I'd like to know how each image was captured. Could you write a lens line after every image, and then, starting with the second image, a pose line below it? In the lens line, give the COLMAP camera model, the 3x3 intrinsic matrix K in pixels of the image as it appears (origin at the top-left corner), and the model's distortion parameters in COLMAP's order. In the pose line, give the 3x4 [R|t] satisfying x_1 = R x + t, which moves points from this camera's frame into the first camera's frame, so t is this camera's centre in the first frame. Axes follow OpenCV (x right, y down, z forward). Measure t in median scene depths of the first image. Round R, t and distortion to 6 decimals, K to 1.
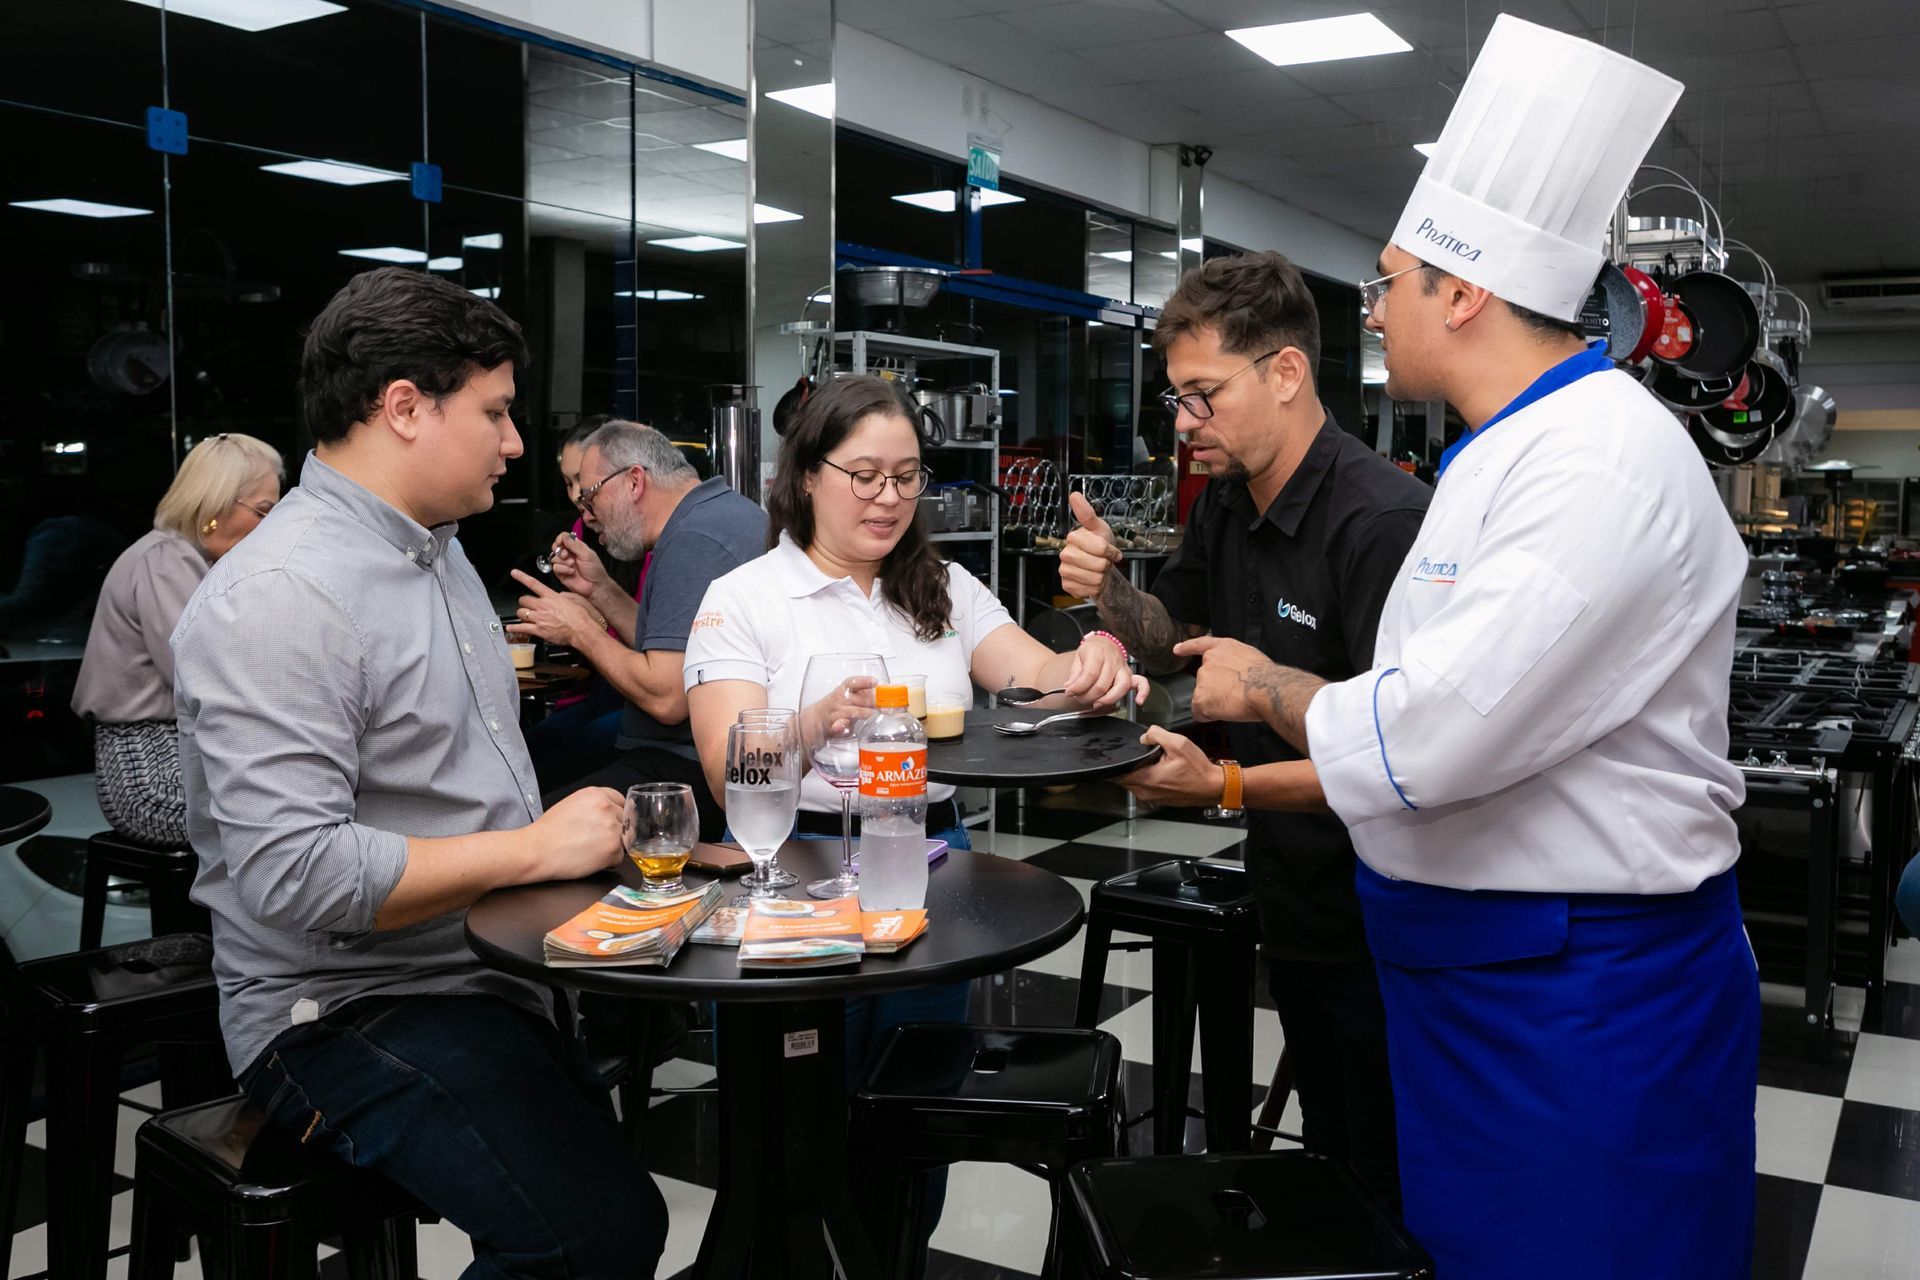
lens RADIAL K [[1766.0, 0, 957.2], [0, 1766.0, 636.6], [0, 0, 1]] dist [-0.110999, 0.174168]
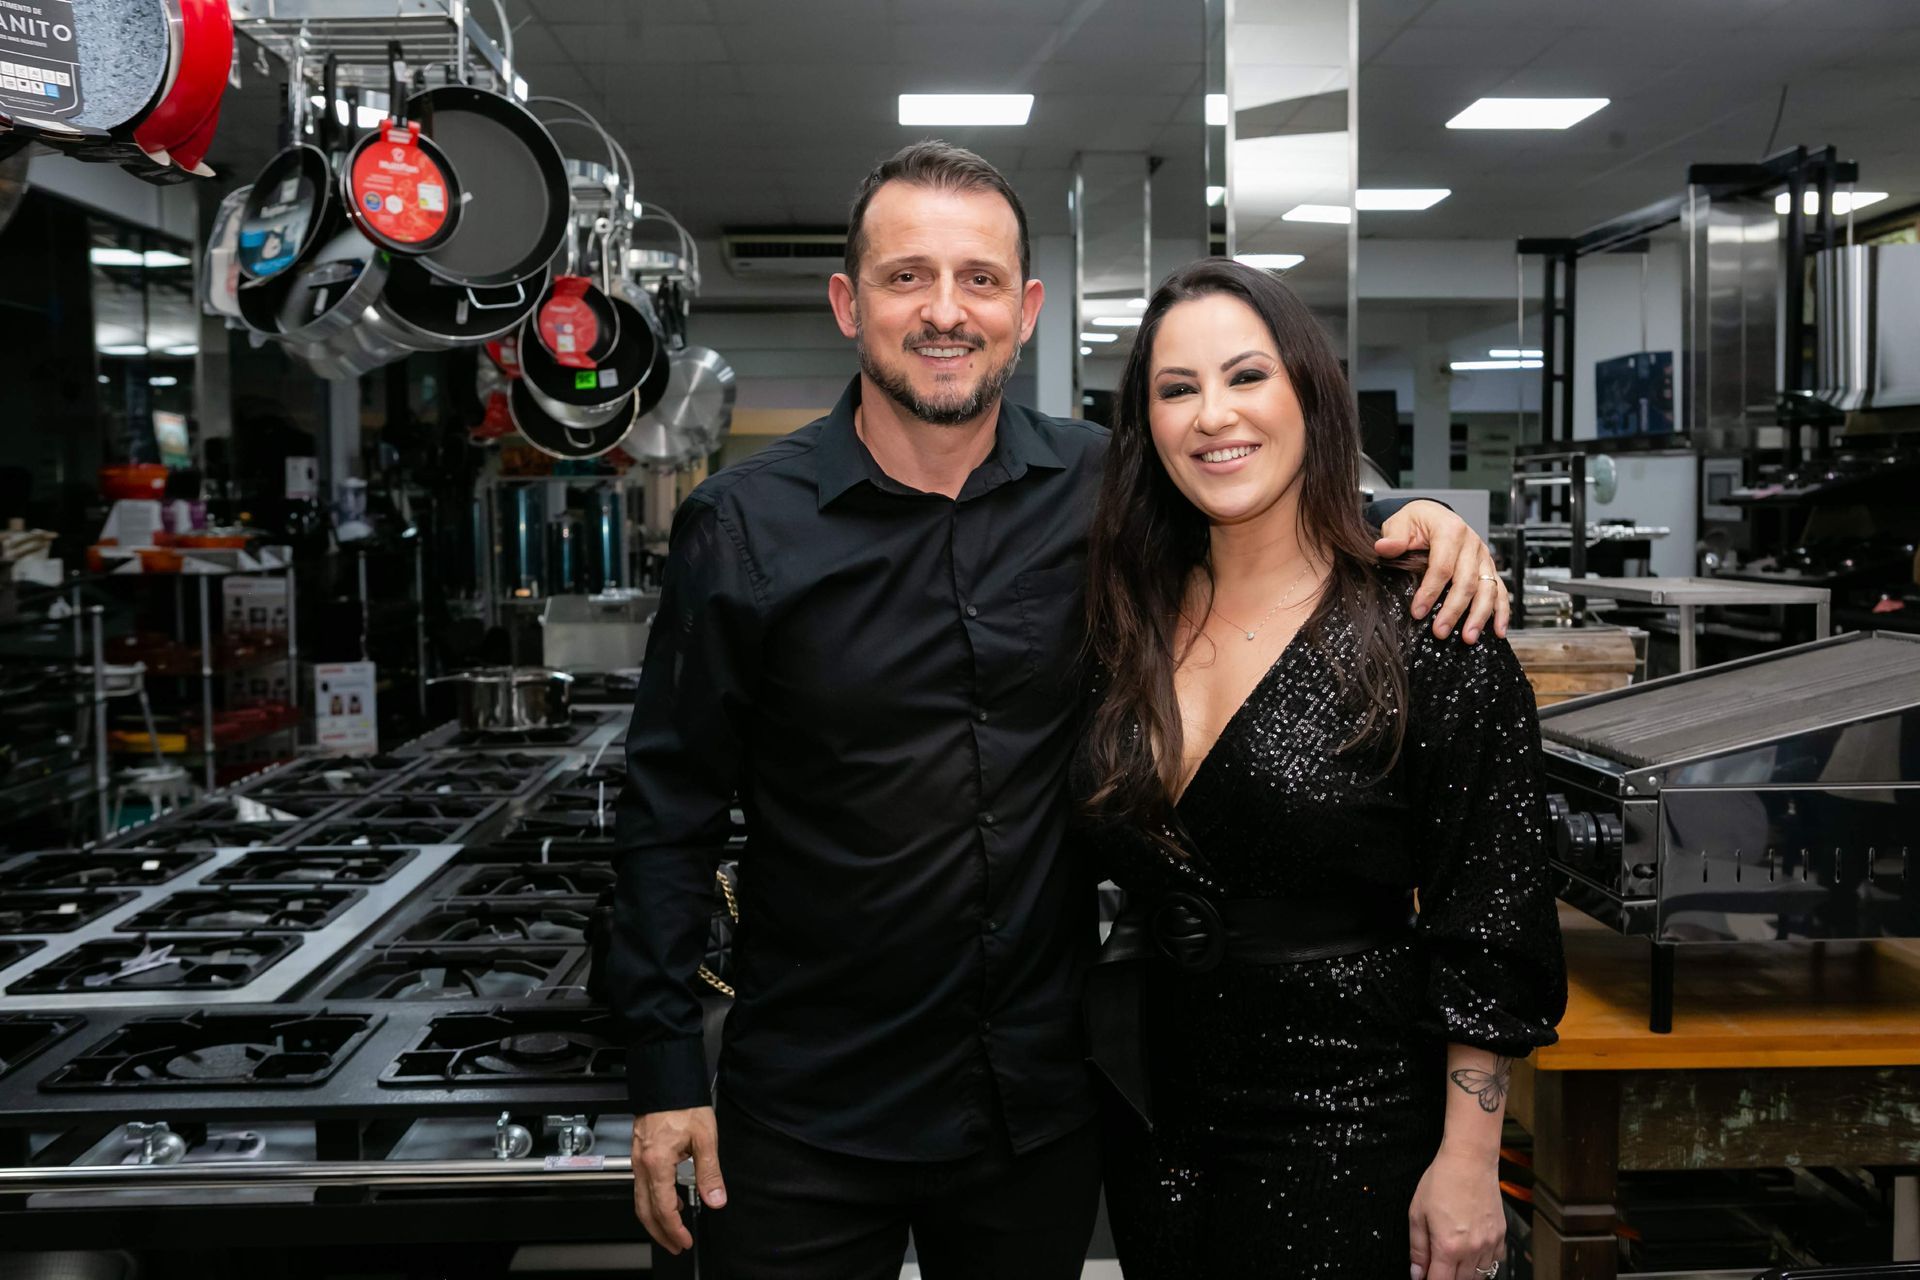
lens RADIAL K [[1701.4, 0, 954.4], [0, 1701.4, 638.9], [0, 0, 1]] dist [-0.050645, 0.010607]
pose [[0.843833, -0.047724, 0.534480, 0.229535], [0.050792, 0.998669, 0.008983, -0.030897], [-0.534197, 0.019567, 0.845134, 0.409053]]
